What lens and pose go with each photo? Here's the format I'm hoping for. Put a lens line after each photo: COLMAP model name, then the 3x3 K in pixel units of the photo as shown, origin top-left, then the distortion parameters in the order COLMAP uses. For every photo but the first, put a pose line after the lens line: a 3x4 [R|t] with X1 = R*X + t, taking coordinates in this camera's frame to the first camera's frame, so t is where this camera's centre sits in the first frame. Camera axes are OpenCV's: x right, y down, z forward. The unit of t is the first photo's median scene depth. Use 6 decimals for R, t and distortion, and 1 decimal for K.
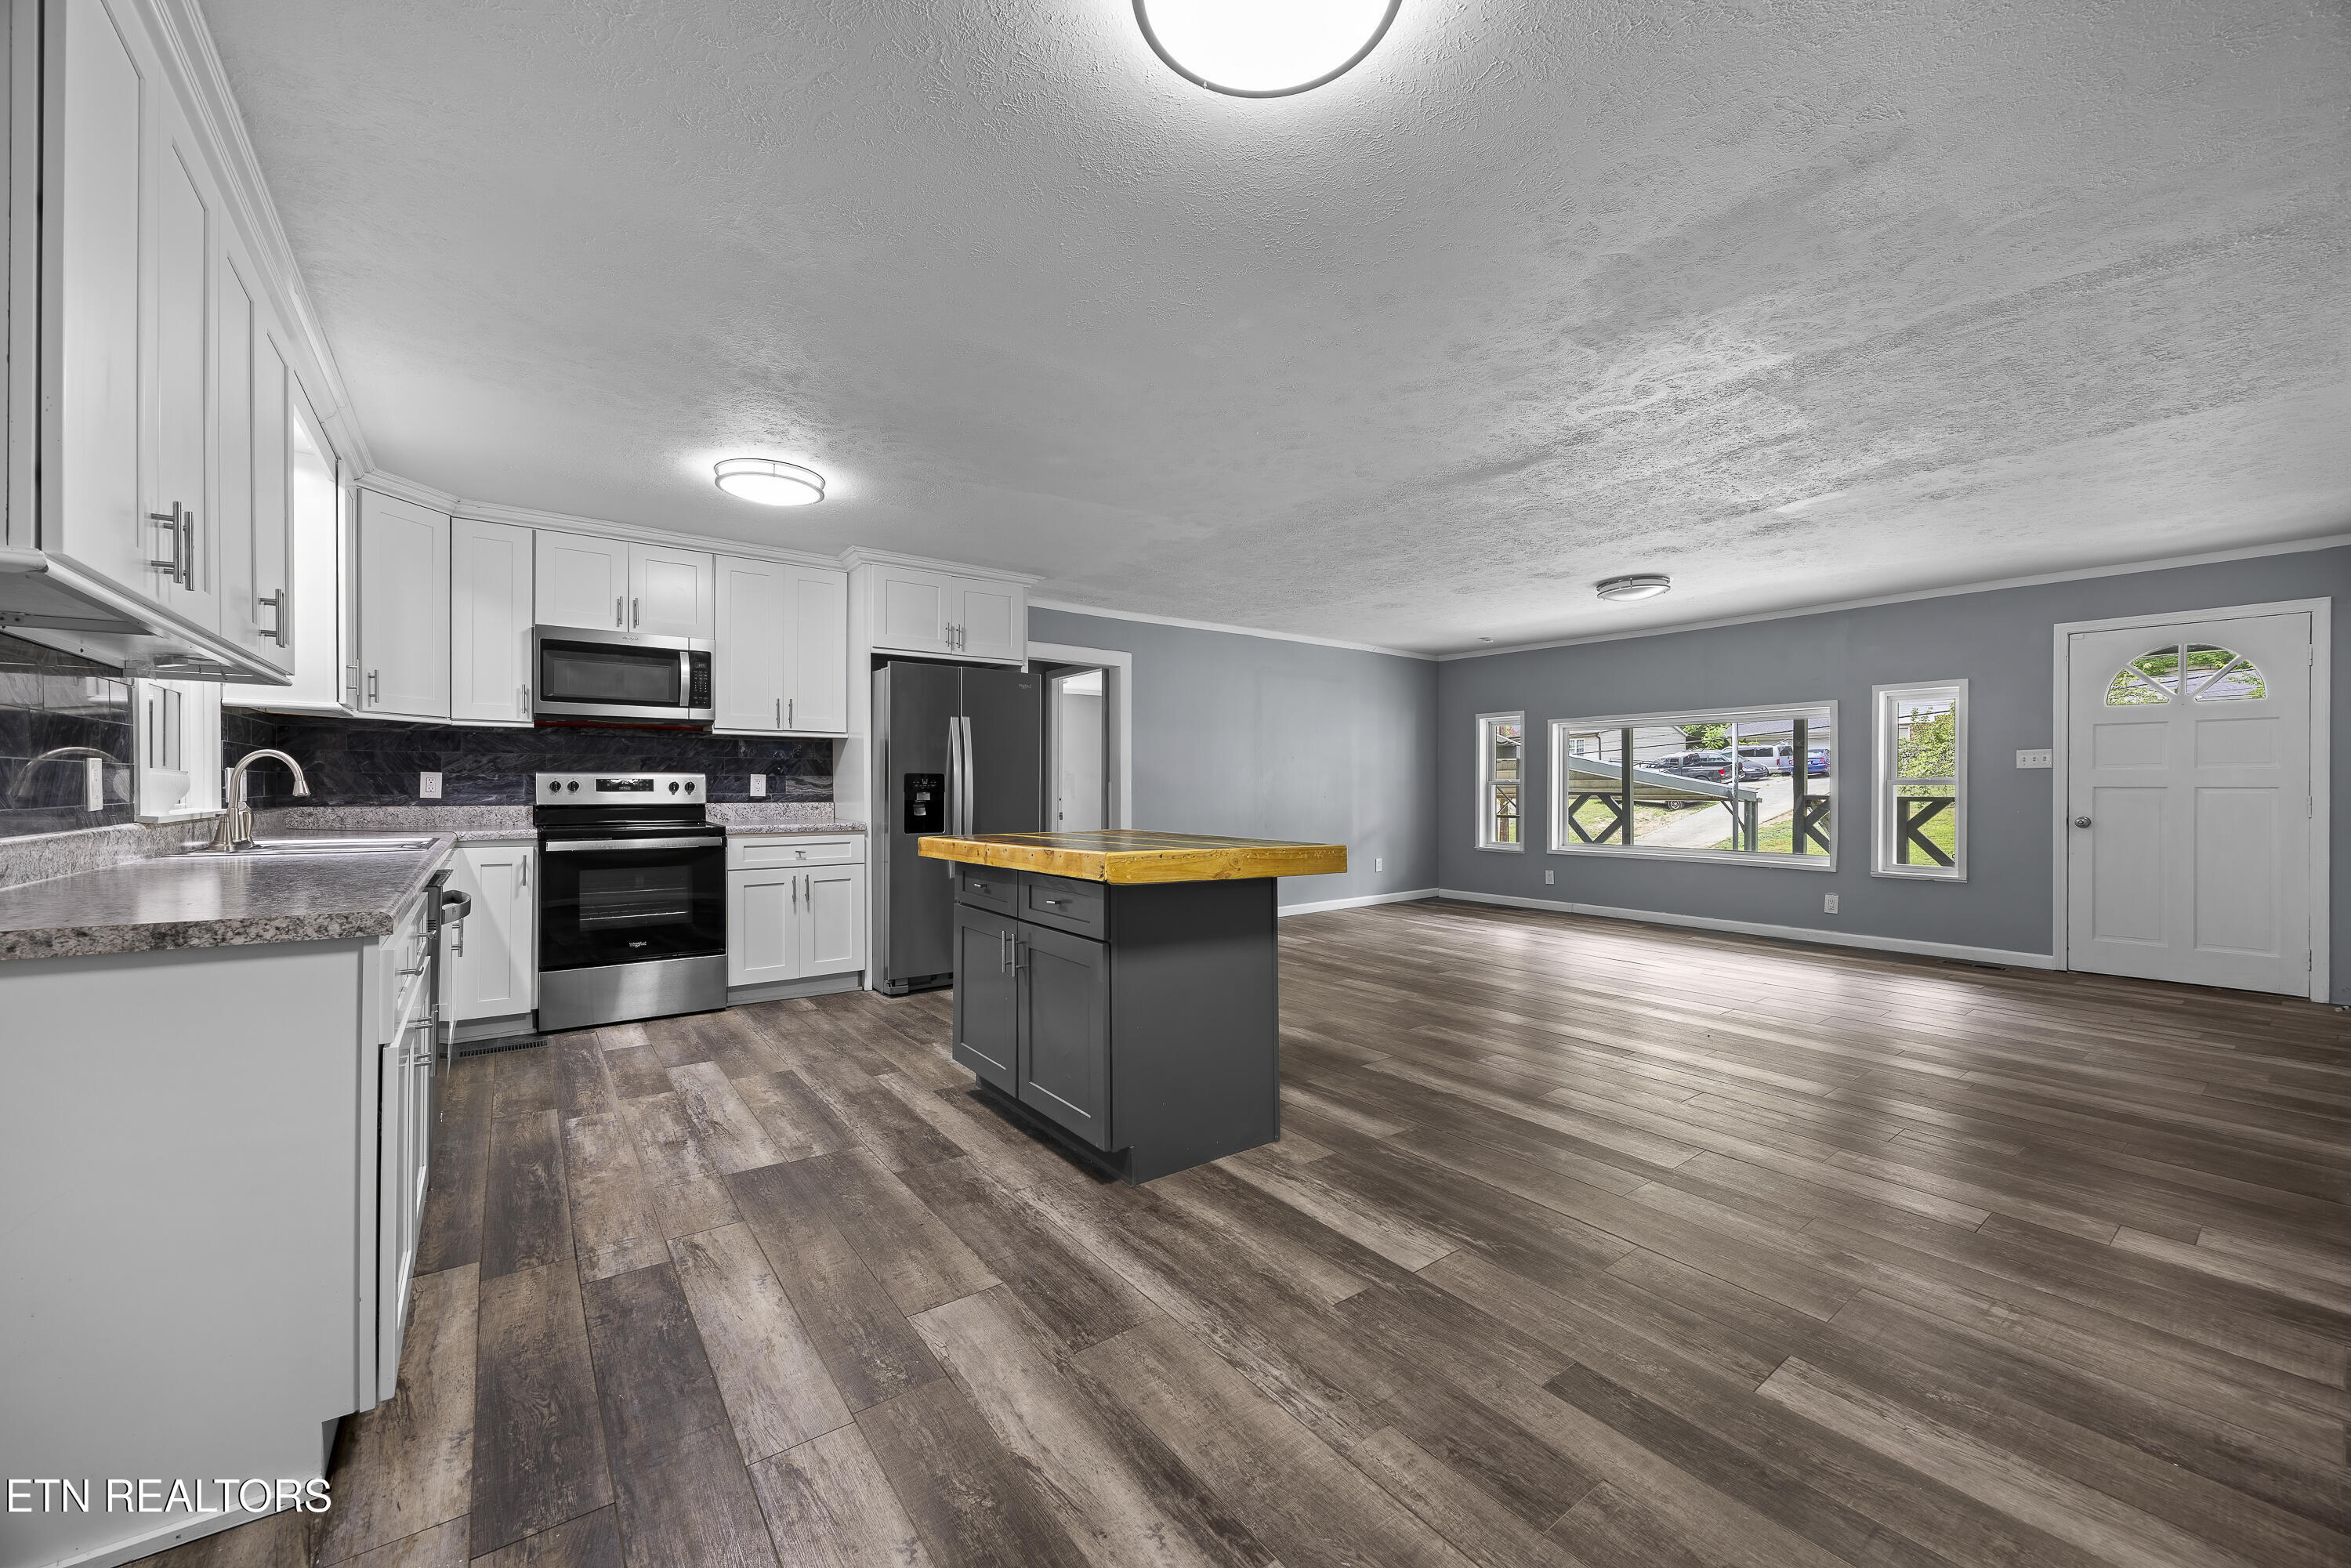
lens RADIAL K [[900.5, 0, 1183.4], [0, 900.5, 788.0], [0, 0, 1]] dist [-0.002287, 0.000242]
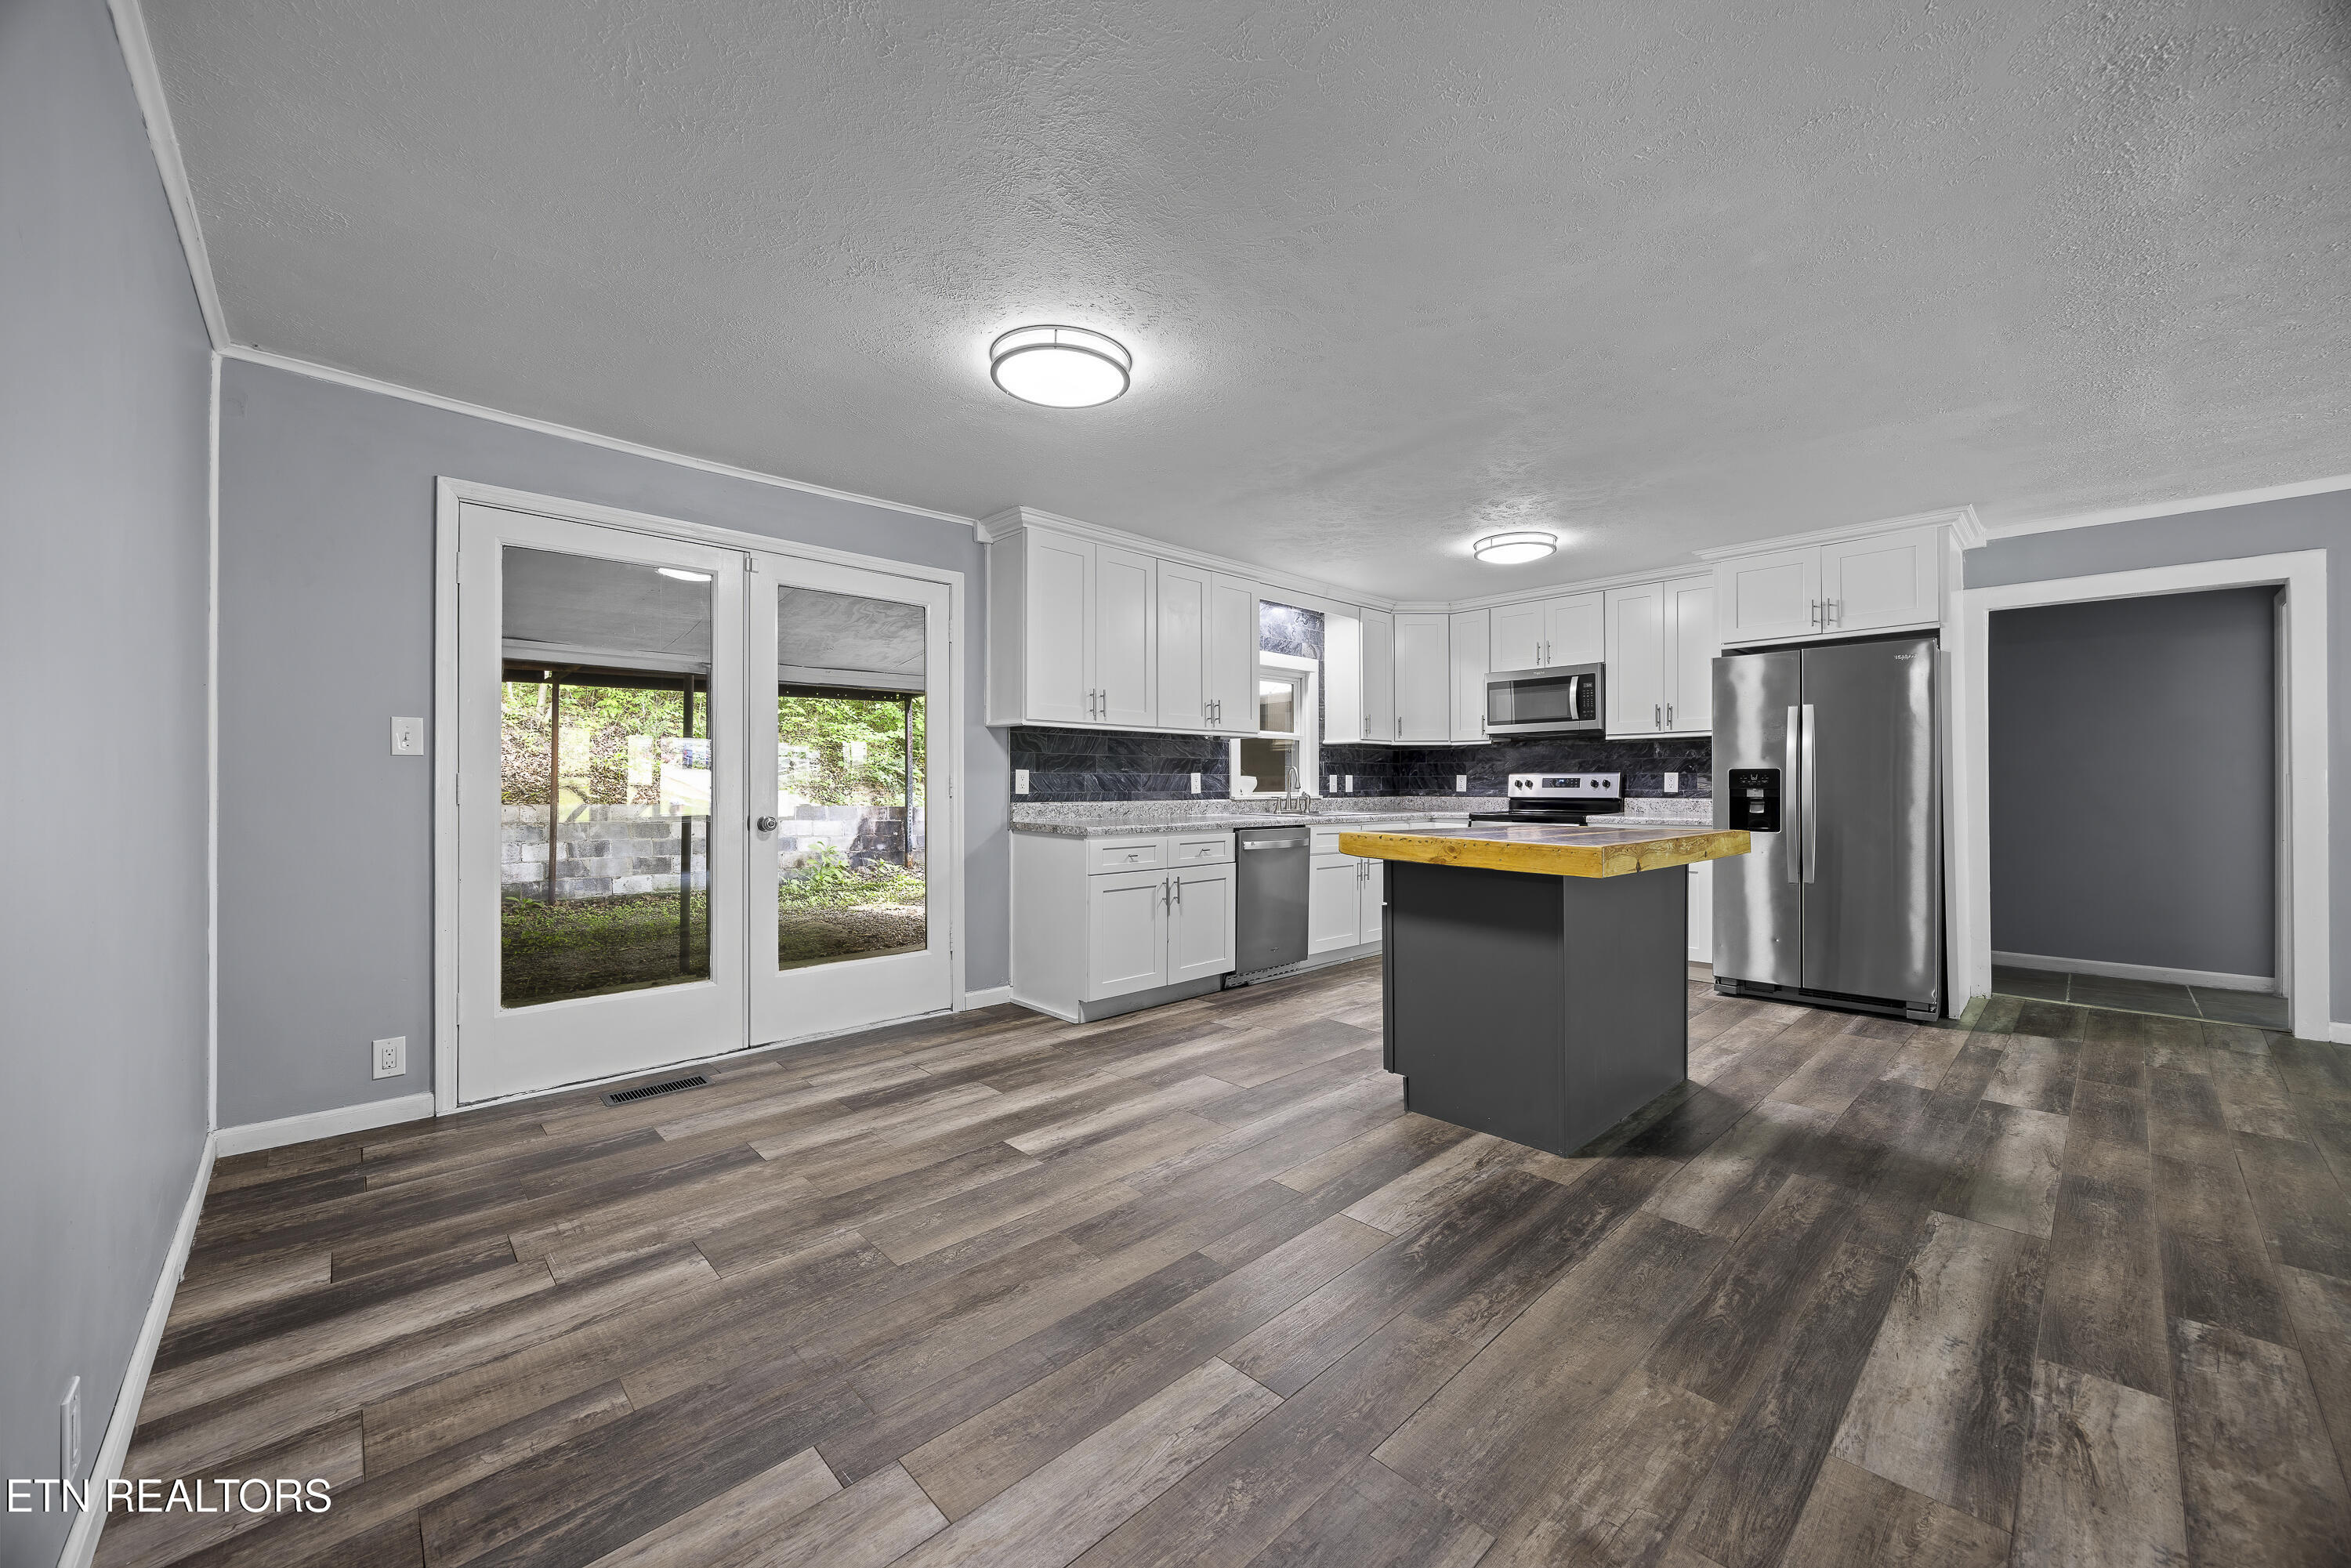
lens RADIAL K [[900.5, 0, 1185.4], [0, 900.5, 782.3], [0, 0, 1]] dist [-0.002287, 0.000242]
pose [[0.113268, -0.006128, -0.993546, 0.837928], [-0.000861, 0.999980, -0.006265, 0.006410], [0.993564, 0.001565, 0.113260, 0.423733]]
